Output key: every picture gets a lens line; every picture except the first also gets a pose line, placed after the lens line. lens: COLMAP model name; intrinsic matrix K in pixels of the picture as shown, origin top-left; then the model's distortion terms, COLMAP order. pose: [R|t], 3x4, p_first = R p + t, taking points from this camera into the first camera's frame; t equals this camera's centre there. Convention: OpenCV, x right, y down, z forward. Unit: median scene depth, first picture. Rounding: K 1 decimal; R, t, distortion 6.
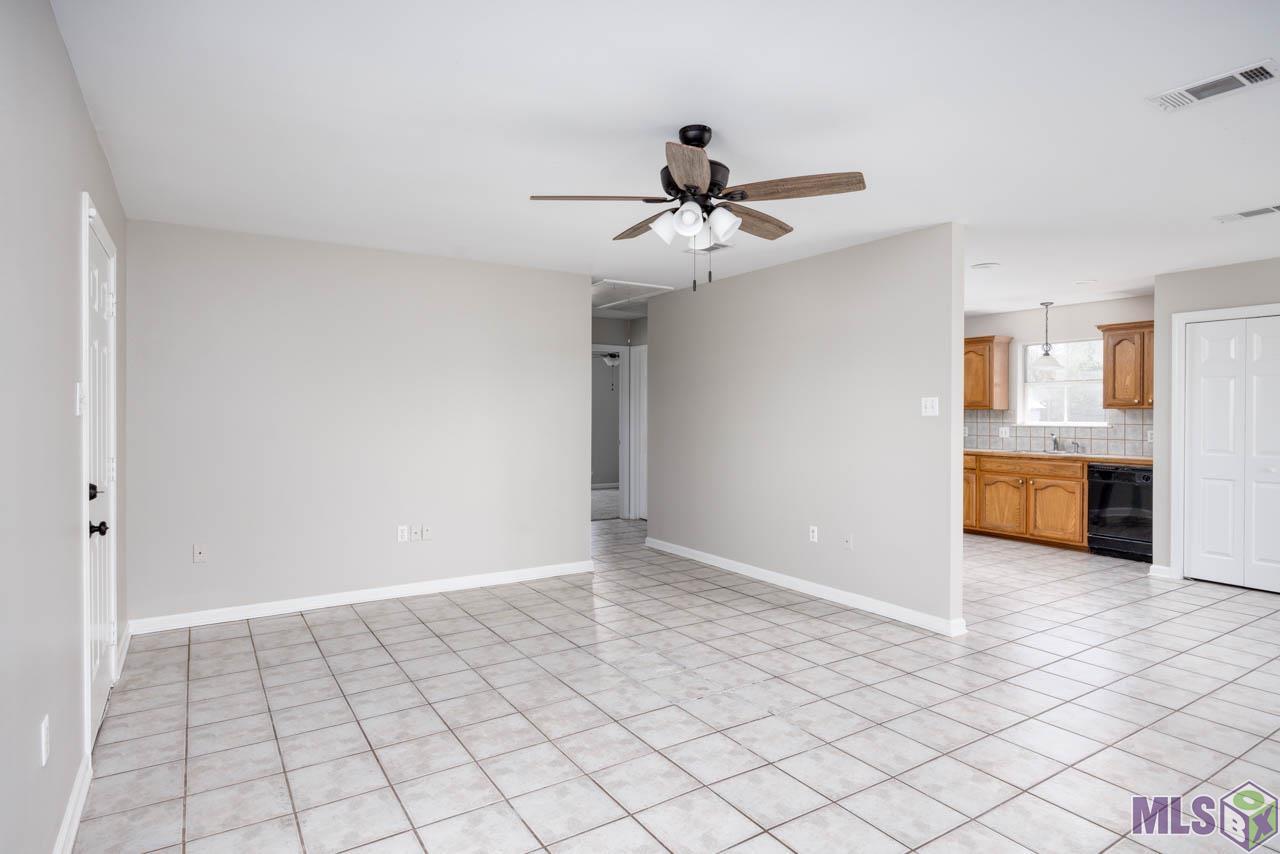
lens RADIAL K [[698.2, 0, 641.0], [0, 698.2, 411.6], [0, 0, 1]] dist [0.001829, 0.000987]
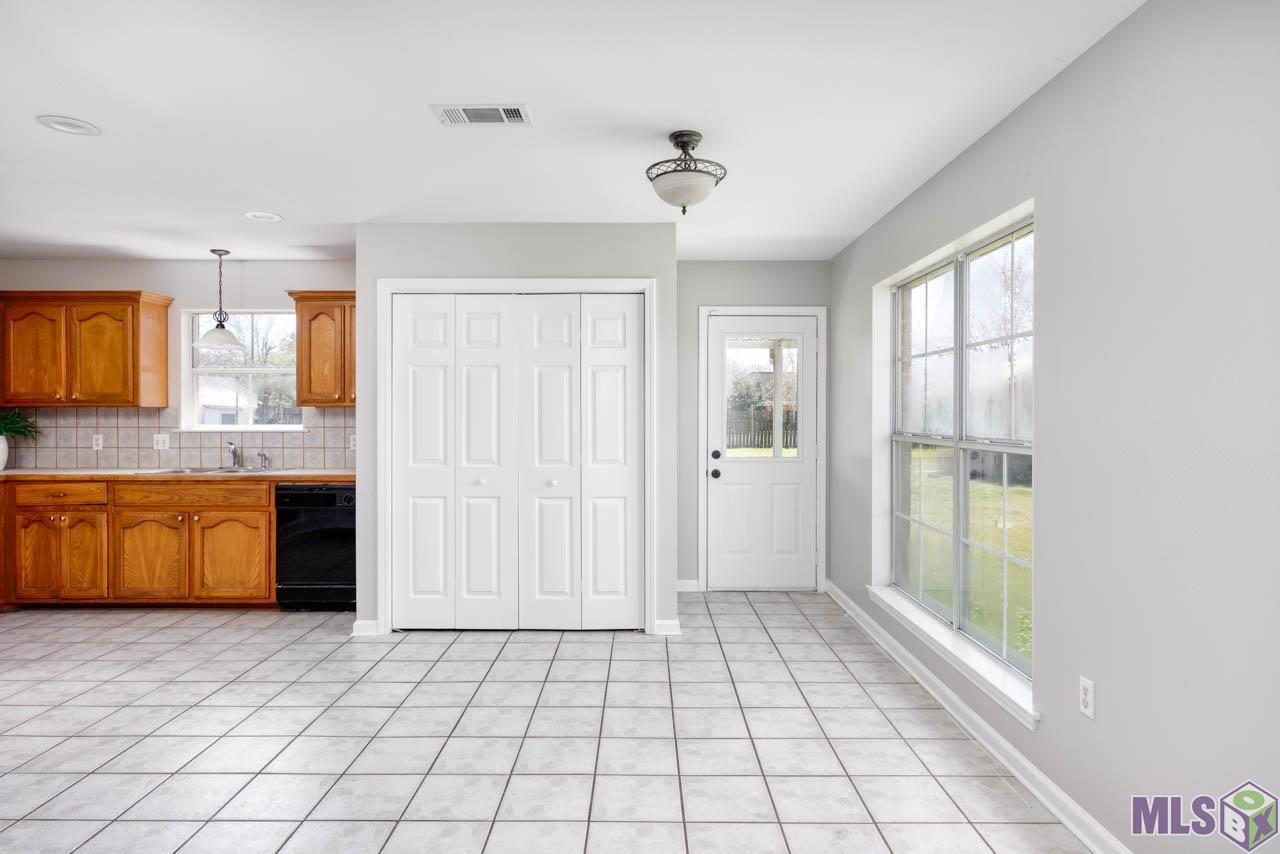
lens RADIAL K [[742.6, 0, 640.0], [0, 742.6, 427.0], [0, 0, 1]] dist [0.001512, 0.000611]
pose [[0.542072, -0.014163, 0.840213, 0.201547], [-0.000065, 0.999857, 0.016896, 0.004033], [-0.840332, -0.009213, 0.541994, 0.275529]]
